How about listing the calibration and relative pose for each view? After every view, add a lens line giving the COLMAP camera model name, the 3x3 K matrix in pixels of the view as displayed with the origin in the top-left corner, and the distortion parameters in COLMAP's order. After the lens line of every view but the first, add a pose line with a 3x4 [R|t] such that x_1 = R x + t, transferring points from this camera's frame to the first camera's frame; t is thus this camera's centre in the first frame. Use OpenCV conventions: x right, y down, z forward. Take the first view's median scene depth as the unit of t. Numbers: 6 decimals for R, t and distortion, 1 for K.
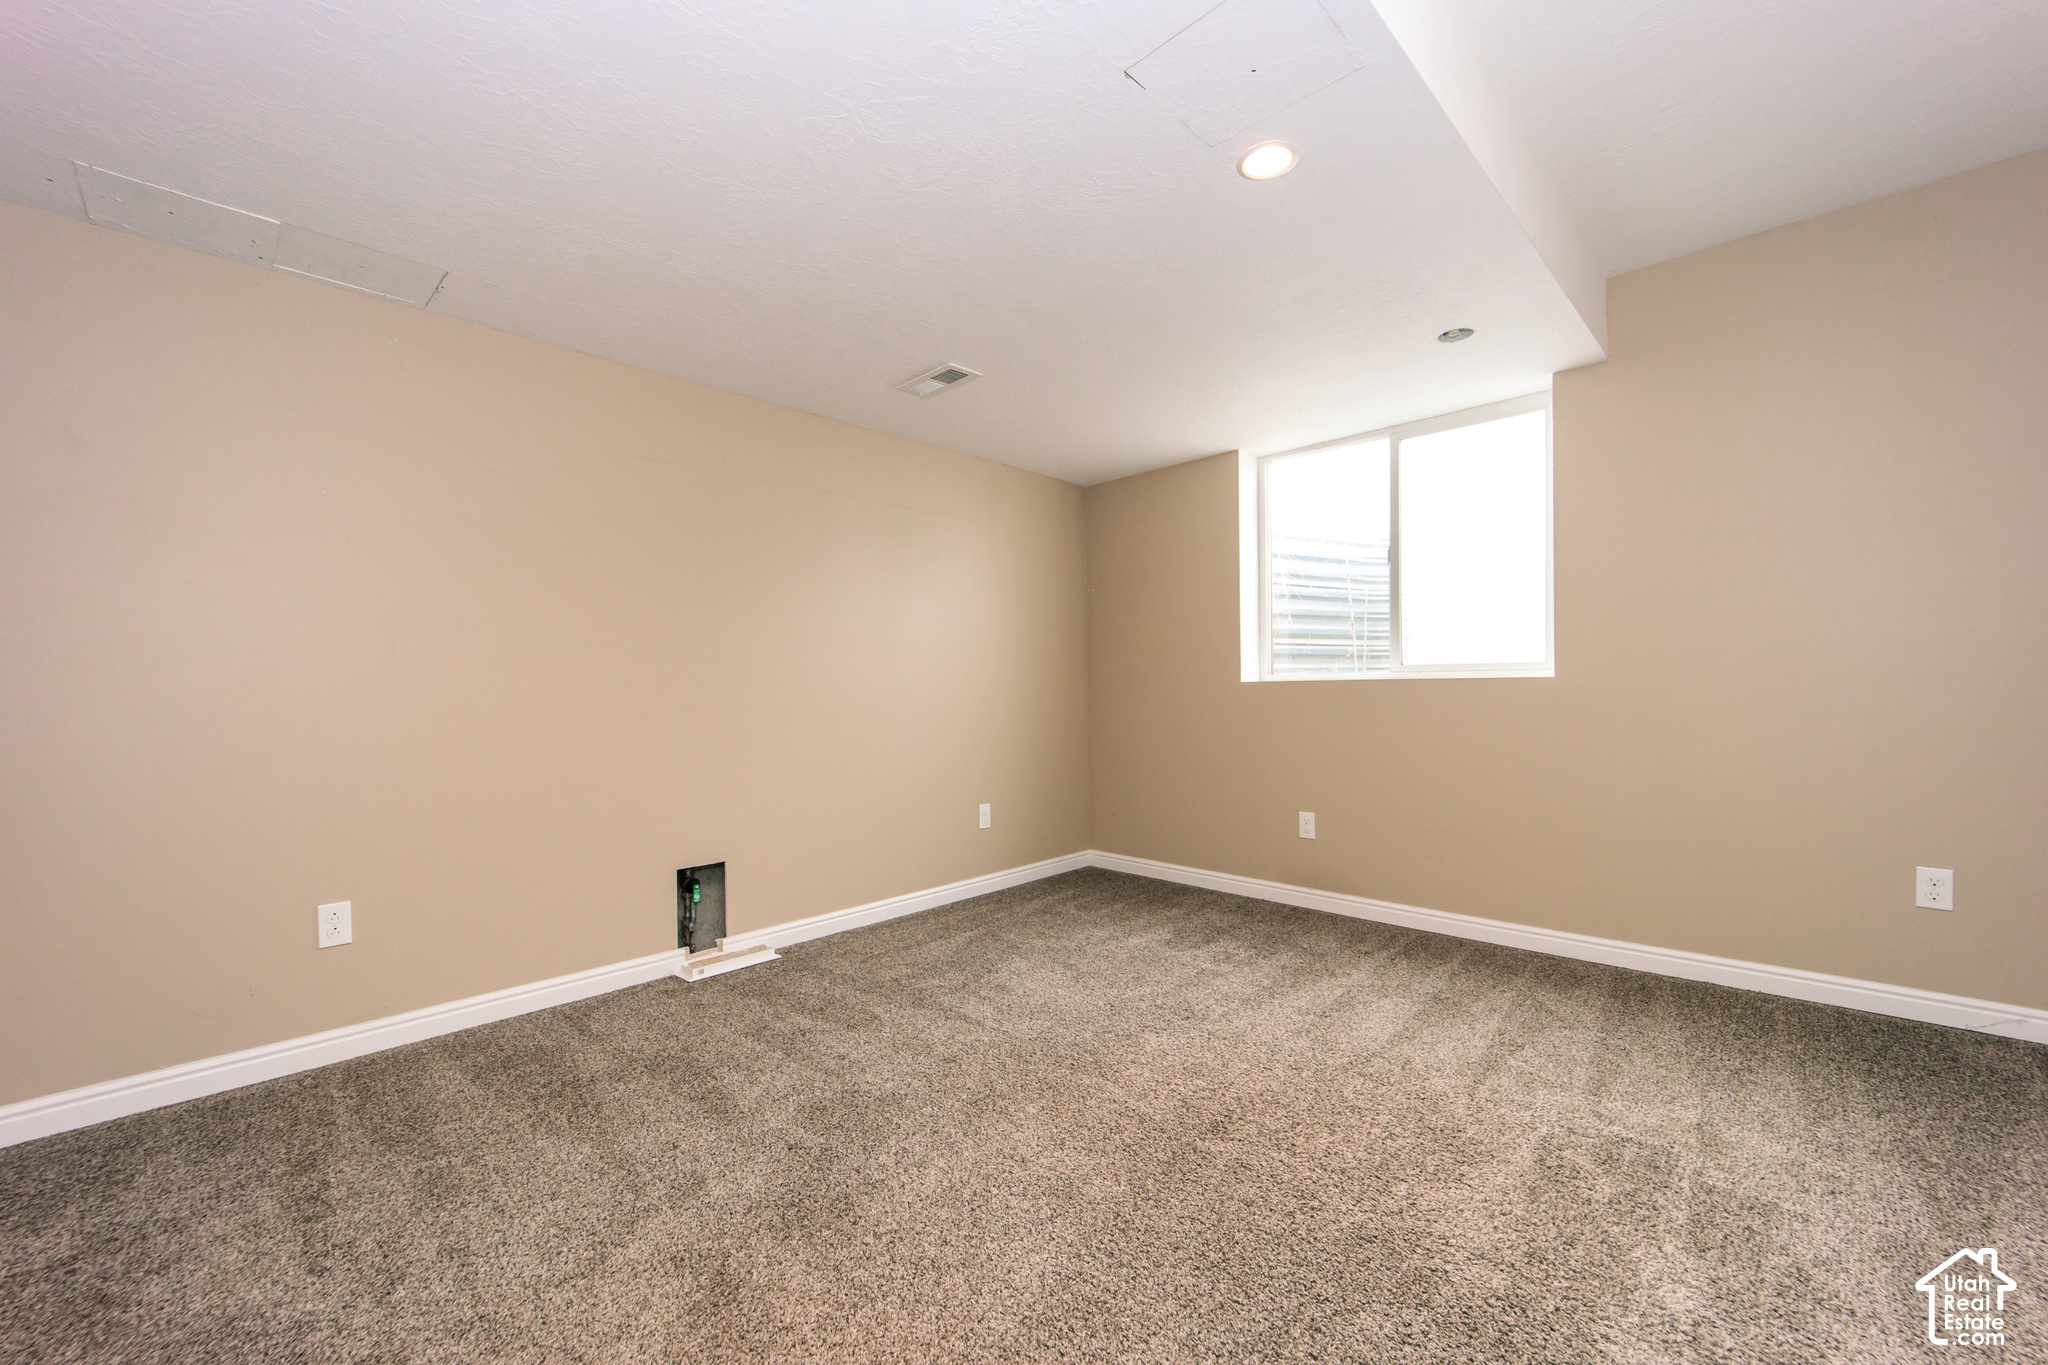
lens RADIAL K [[820.8, 0, 1028.9], [0, 820.8, 683.0], [0, 0, 1]] dist [-0.004685, 0.000753]
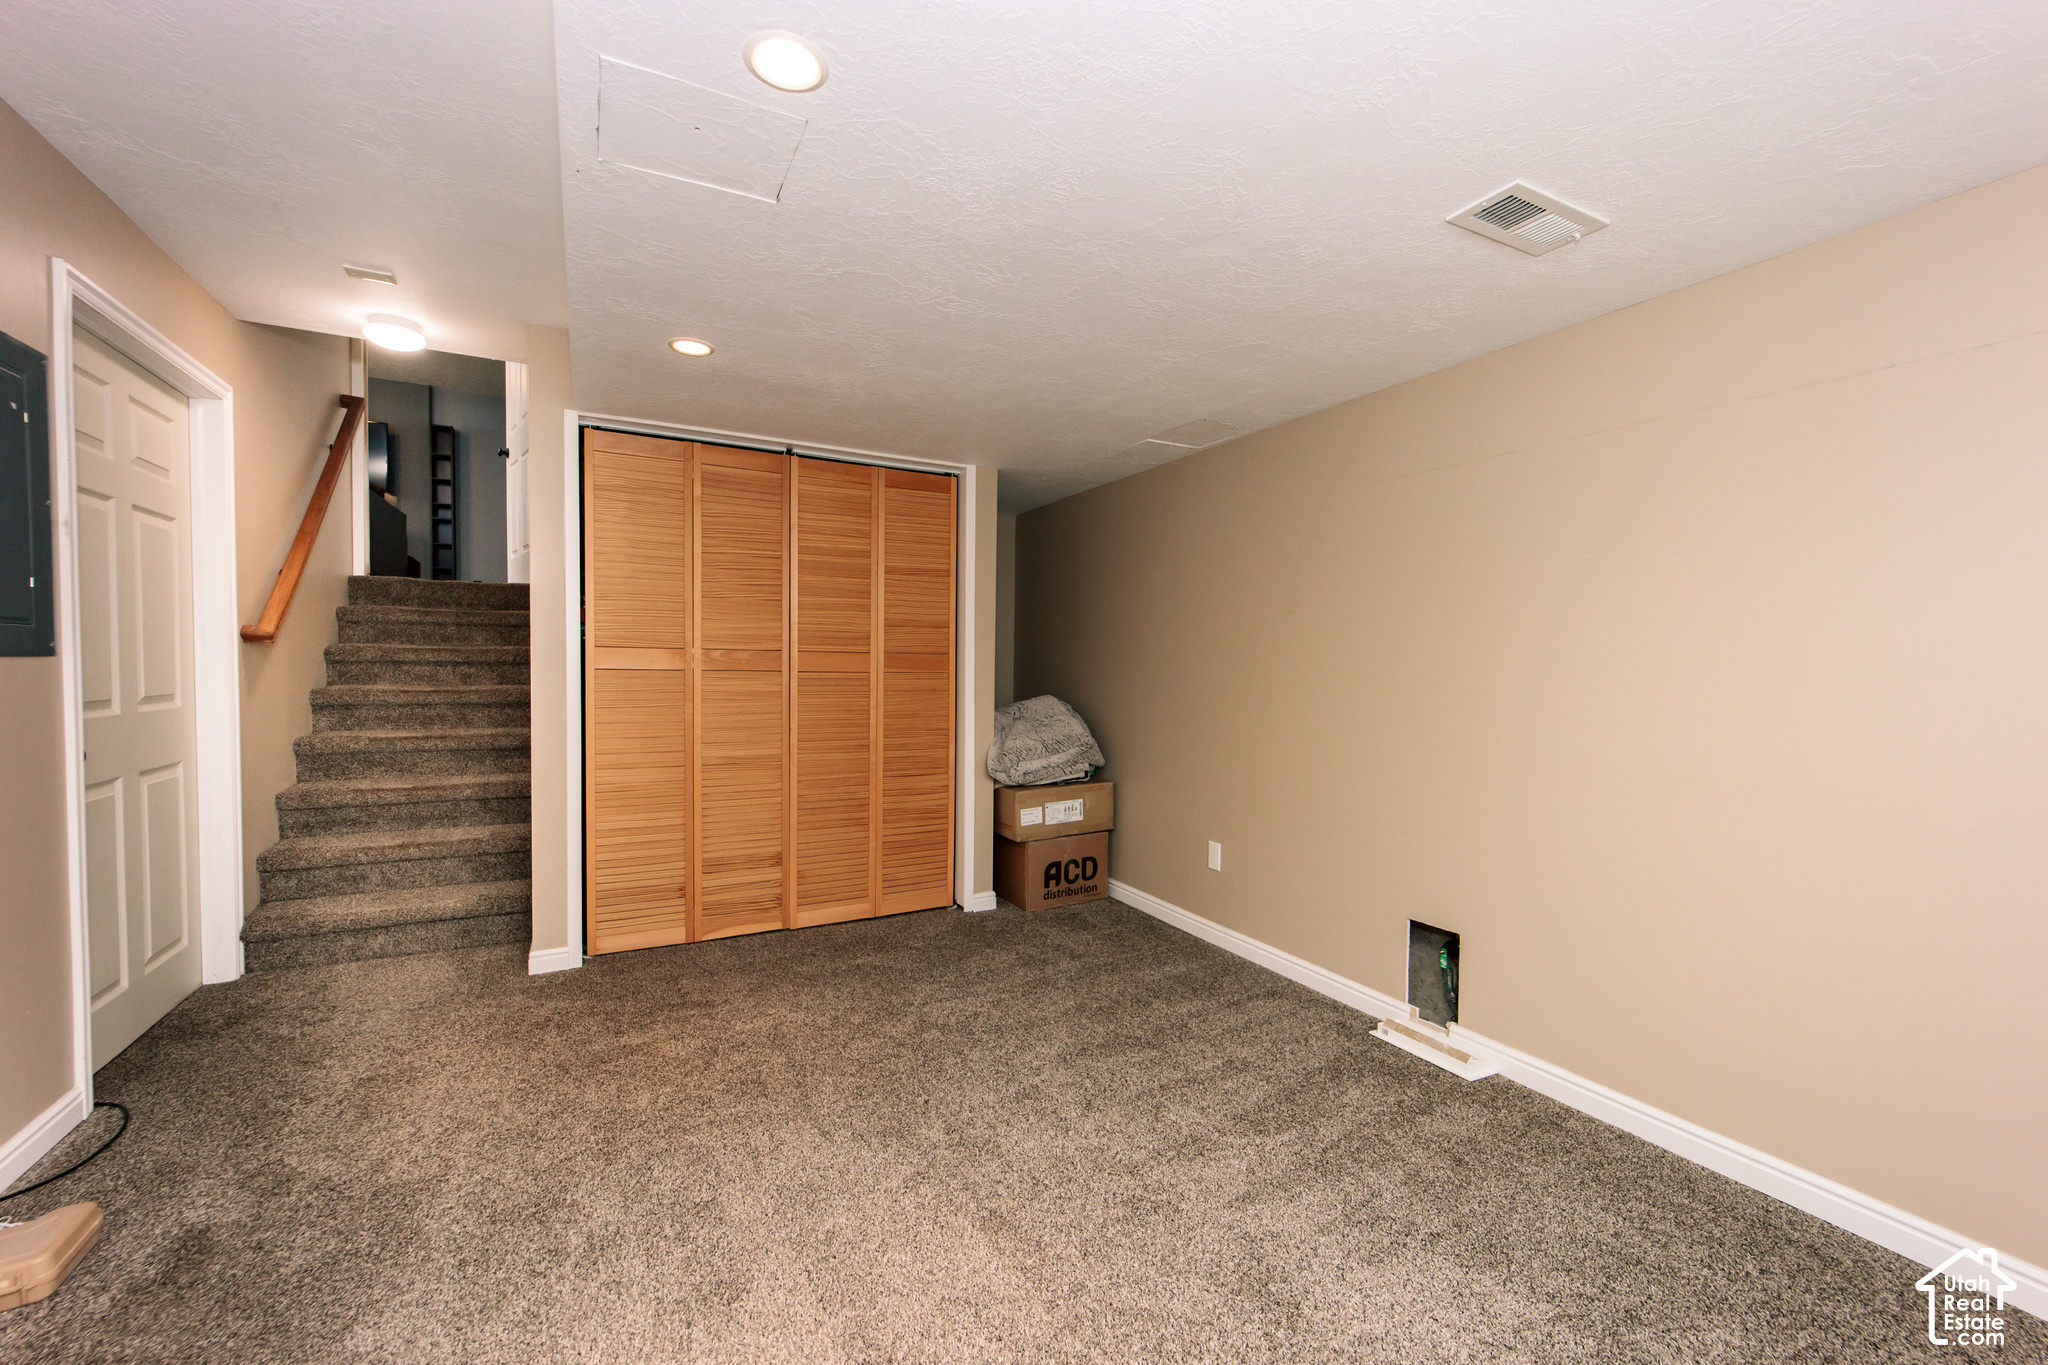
lens RADIAL K [[820.8, 0, 1026.7], [0, 820.8, 682.0], [0, 0, 1]] dist [-0.004685, 0.000753]
pose [[-0.290469, 0.037573, -0.956147, 0.545402], [0.003101, 0.999261, 0.038325, -0.070614], [0.956879, 0.008167, -0.290370, 0.833236]]
